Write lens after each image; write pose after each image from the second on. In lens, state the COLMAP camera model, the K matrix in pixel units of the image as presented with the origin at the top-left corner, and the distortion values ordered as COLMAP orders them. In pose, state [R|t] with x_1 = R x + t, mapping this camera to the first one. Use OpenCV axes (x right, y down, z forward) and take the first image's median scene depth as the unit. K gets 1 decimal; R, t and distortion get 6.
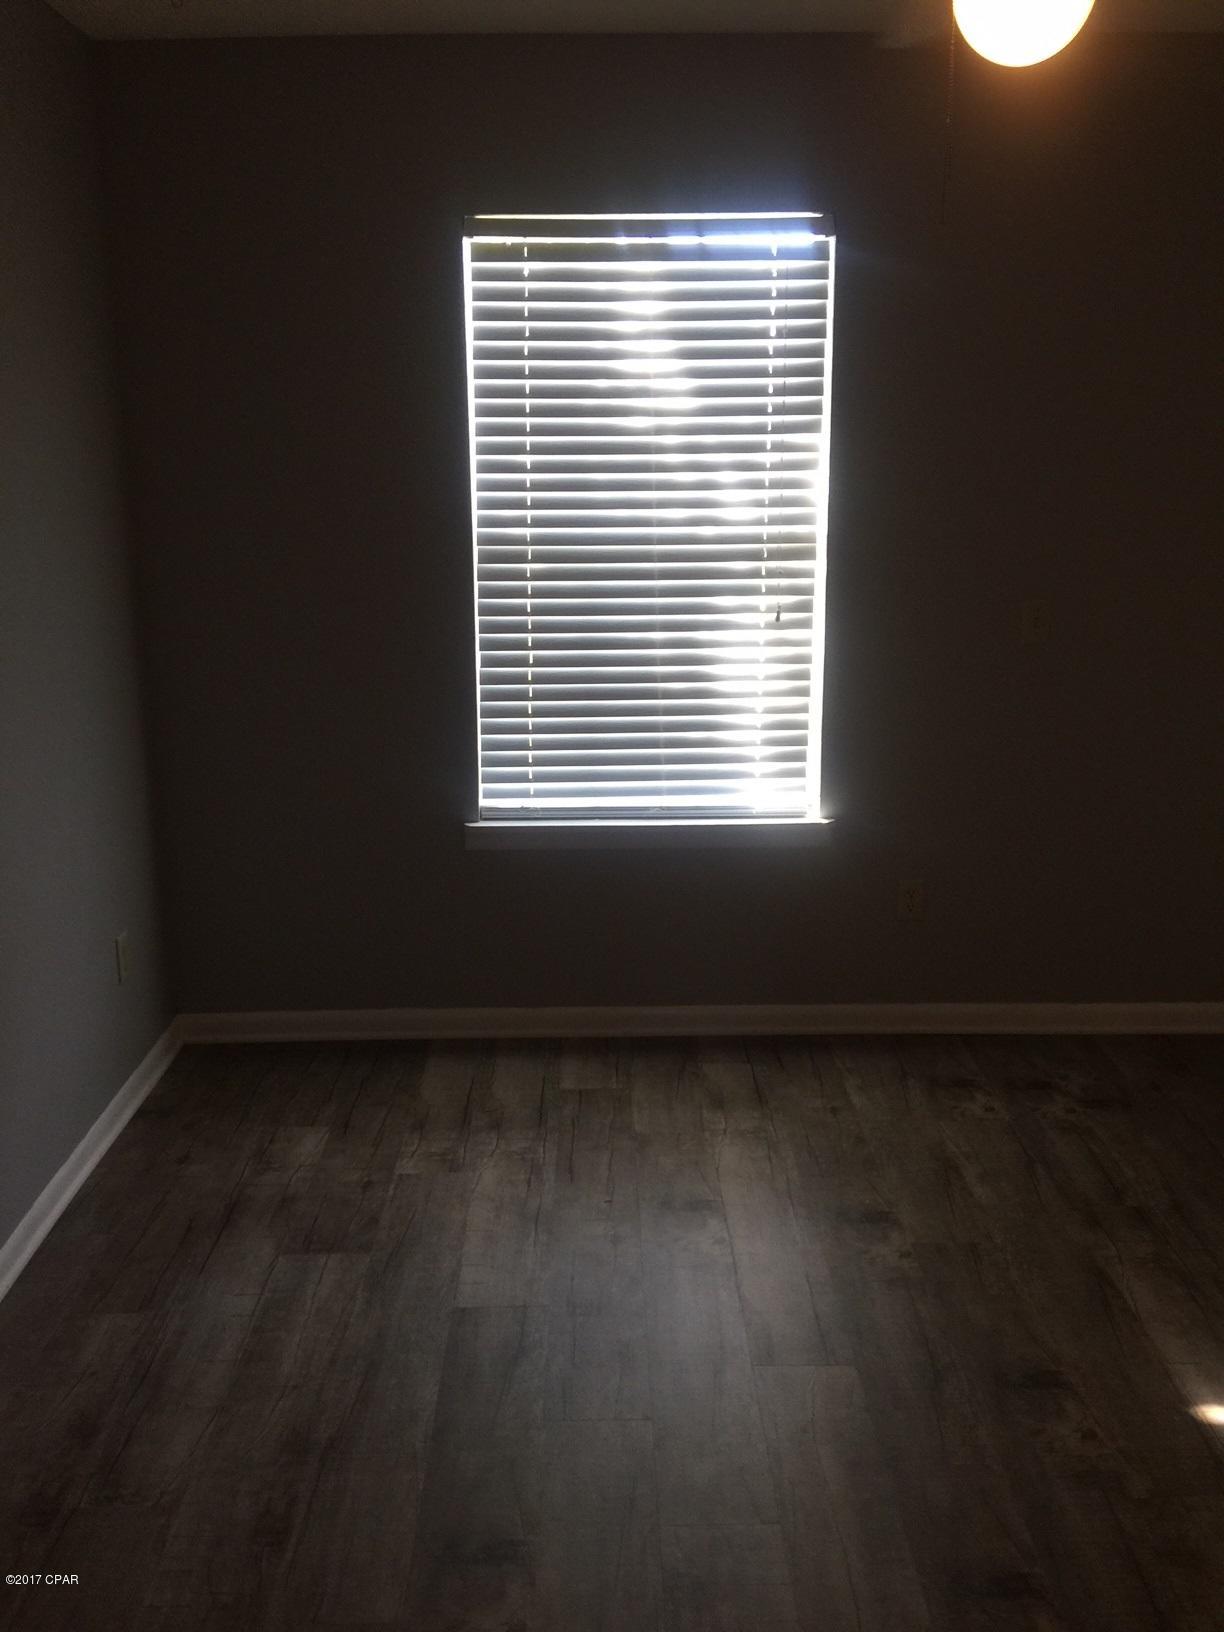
lens RADIAL K [[1372.3, 0, 615.7], [0, 1372.3, 801.4], [0, 0, 1]] dist [0.078164, -0.109689]
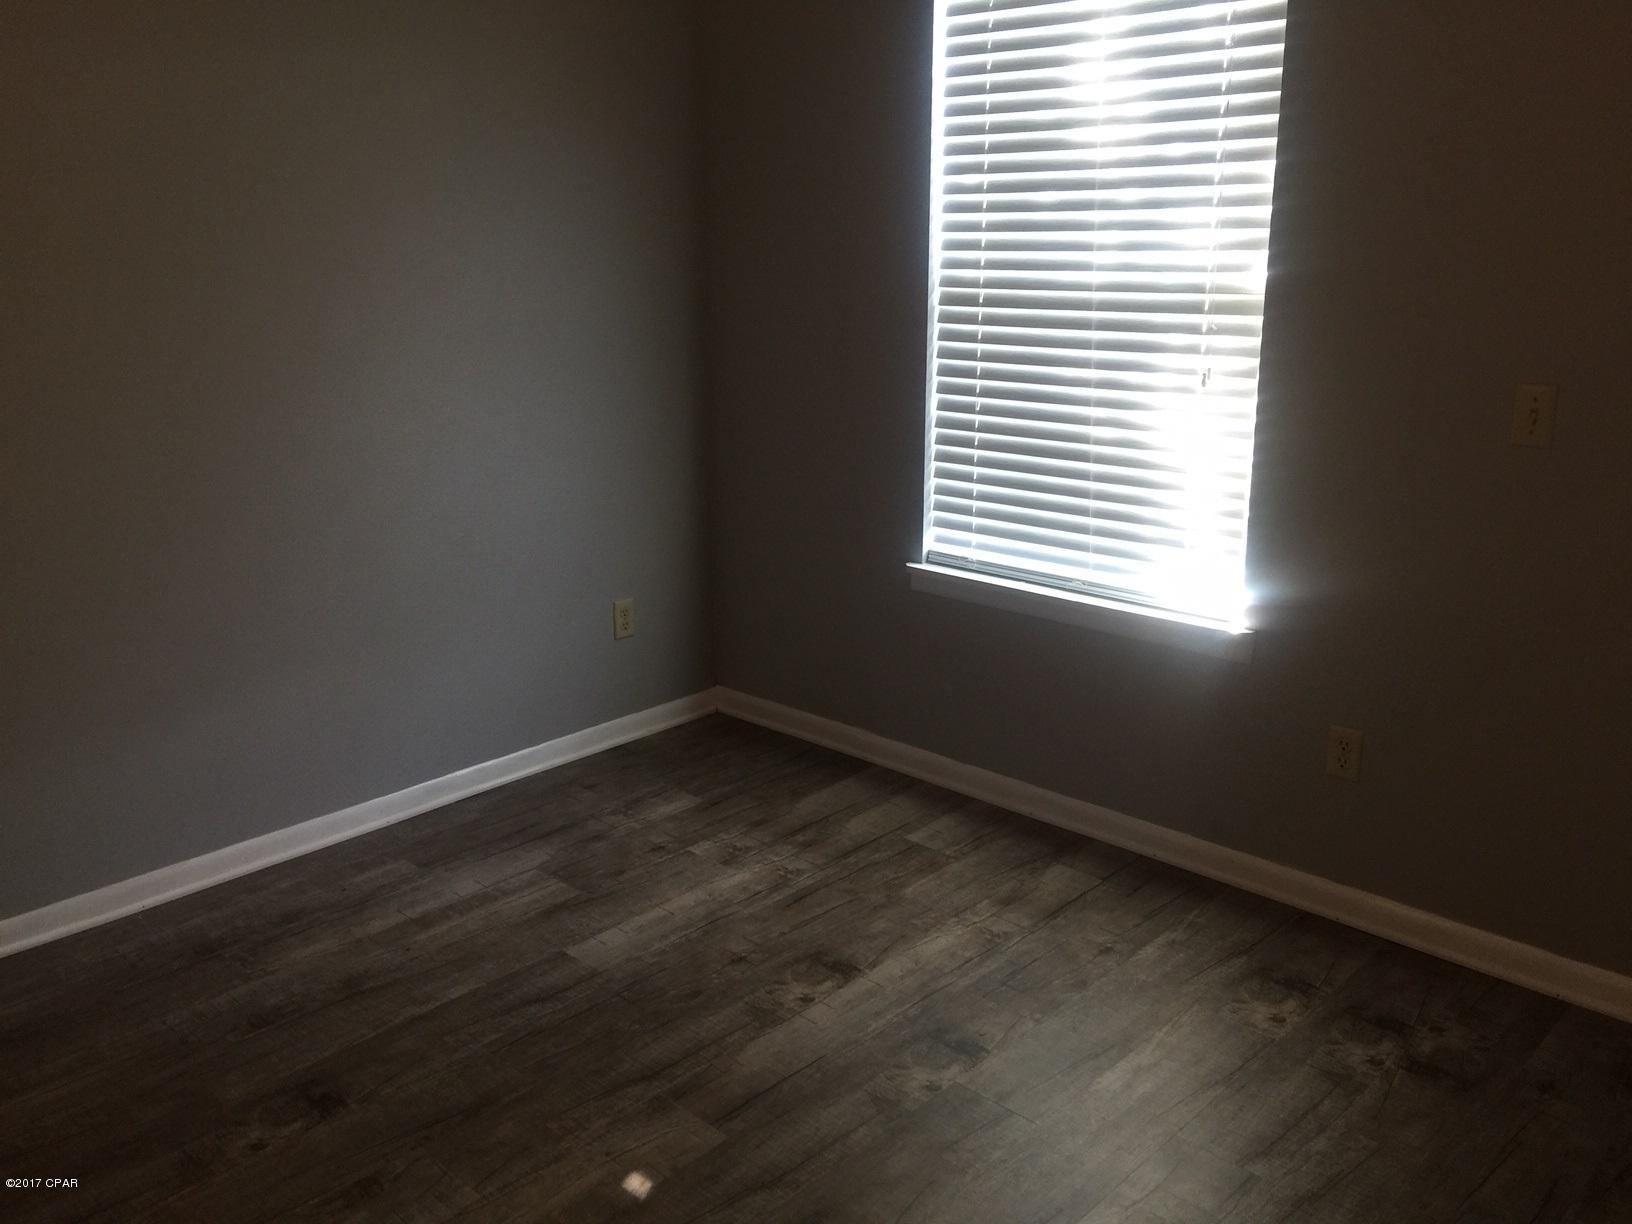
lens RADIAL K [[1372.3, 0, 819.5], [0, 1372.3, 594.8], [0, 0, 1]] dist [0.078164, -0.109689]
pose [[0.705475, 0.183010, -0.684699, 0.563926], [-0.157506, 0.982411, 0.100299, -0.054138], [0.691012, 0.037086, 0.721892, 0.230323]]
